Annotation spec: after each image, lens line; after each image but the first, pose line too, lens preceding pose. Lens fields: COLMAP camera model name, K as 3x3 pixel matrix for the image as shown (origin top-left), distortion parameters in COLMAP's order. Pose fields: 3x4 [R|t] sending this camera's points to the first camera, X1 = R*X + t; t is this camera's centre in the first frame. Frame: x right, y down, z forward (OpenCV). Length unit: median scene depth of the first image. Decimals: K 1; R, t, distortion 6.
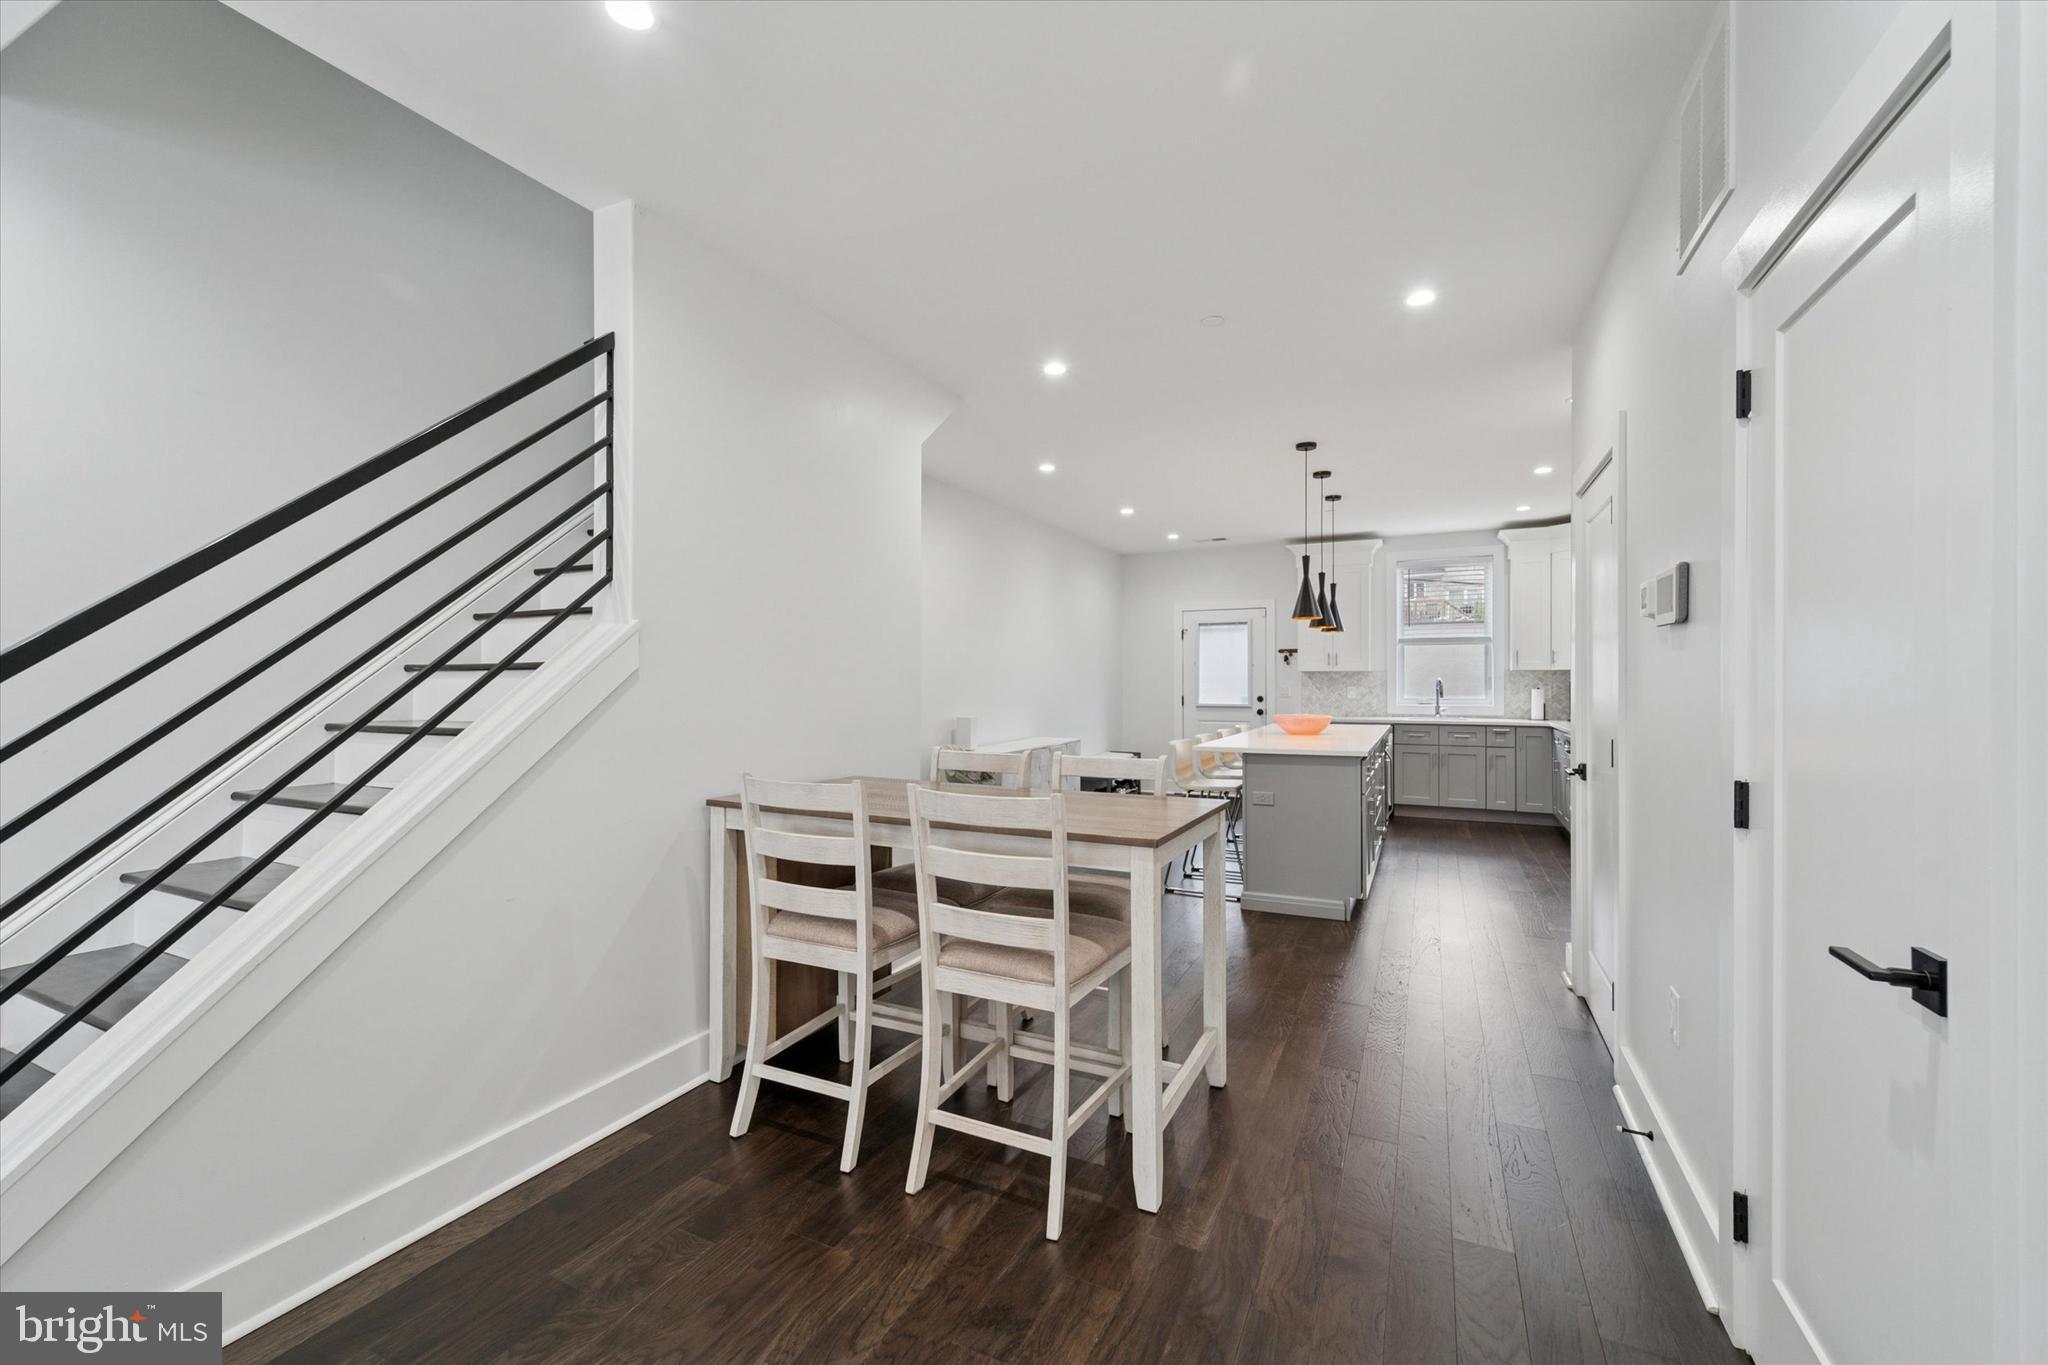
lens RADIAL K [[832.5, 0, 1020.4], [0, 832.5, 677.9], [0, 0, 1]] dist [-0.000776, -0.000449]
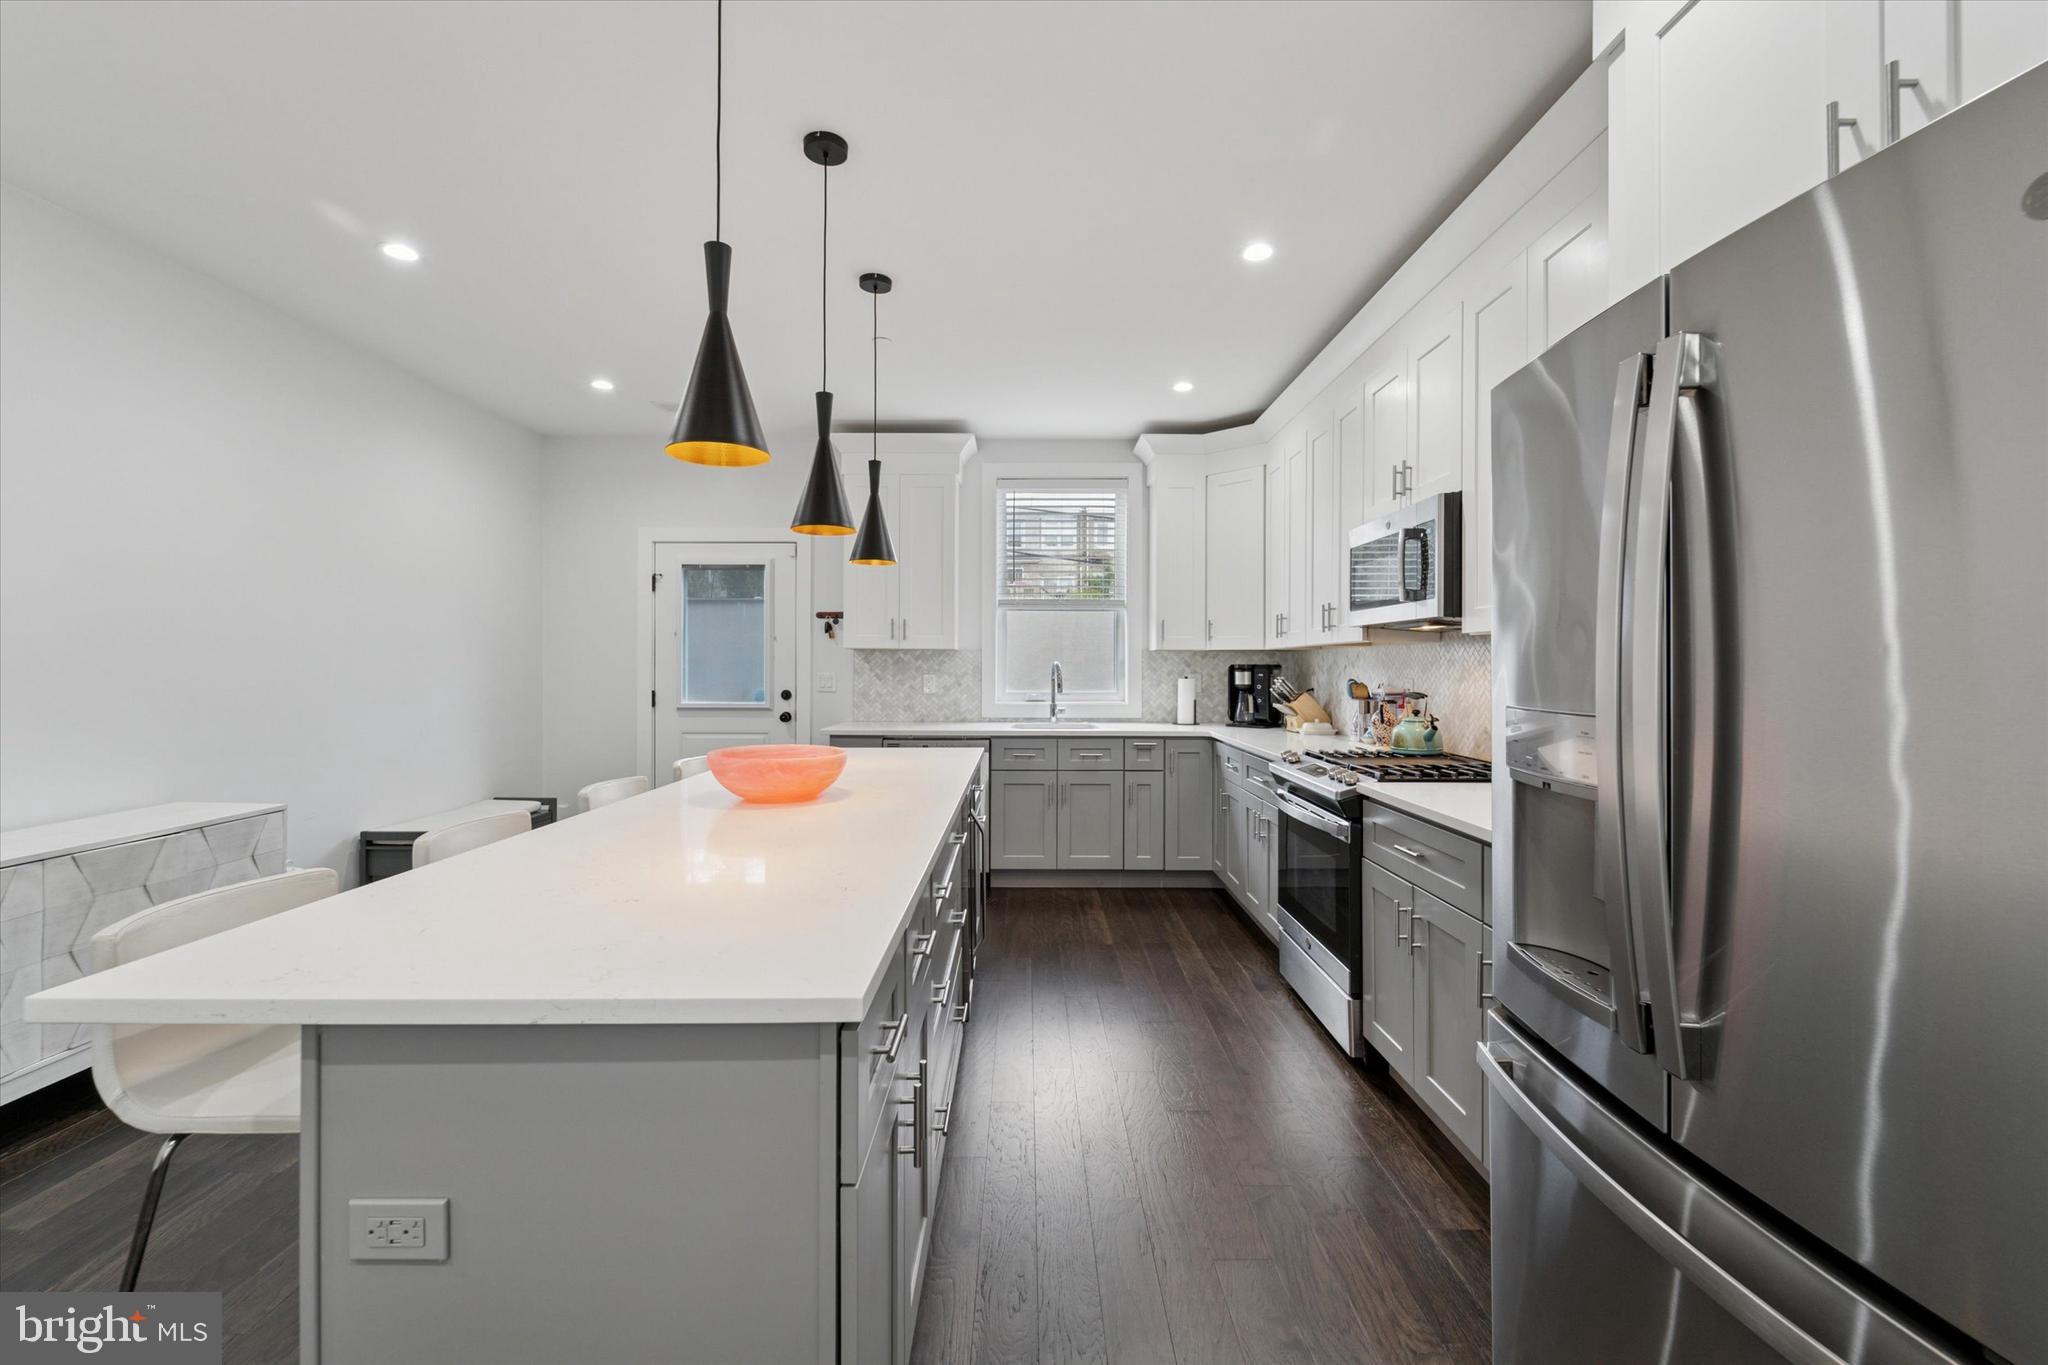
lens RADIAL K [[832.5, 0, 1025.5], [0, 832.5, 666.2], [0, 0, 1]] dist [-0.000776, -0.000449]
pose [[0.896221, 0.002118, 0.443602, 0.202720], [-0.004957, 0.999974, 0.005238, 0.000755], [-0.443580, -0.006894, 0.896208, 0.446638]]
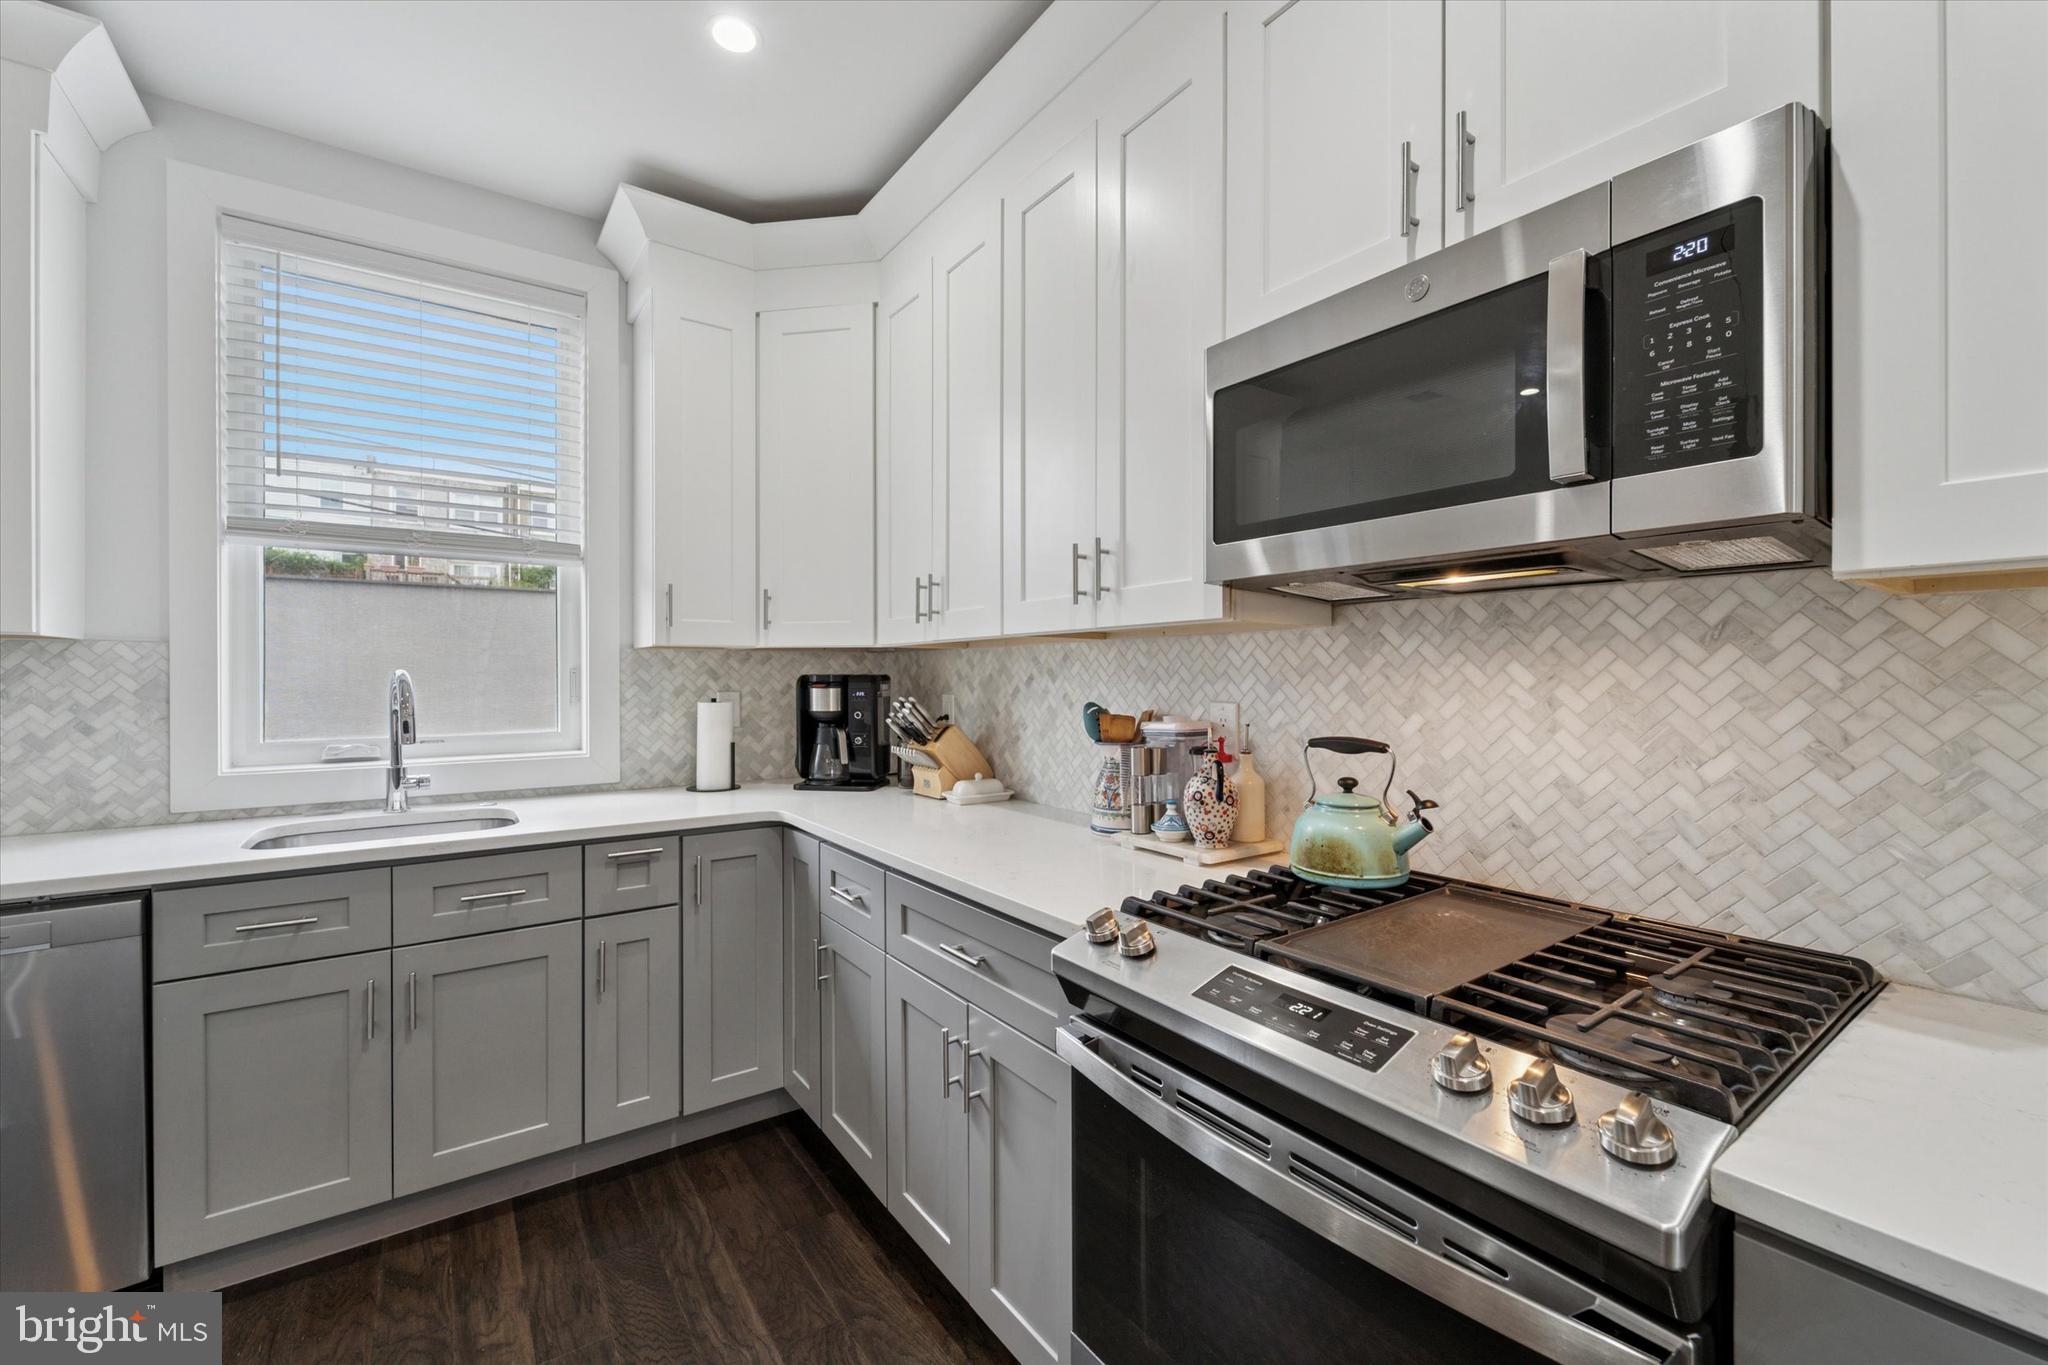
lens RADIAL K [[832.5, 0, 1026.4], [0, 832.5, 678.0], [0, 0, 1]] dist [-0.000776, -0.000449]
pose [[0.472105, -0.003210, 0.881536, 0.368906], [-0.003198, 0.999981, 0.005354, 0.001223], [-0.881536, -0.005347, 0.472086, 0.707675]]
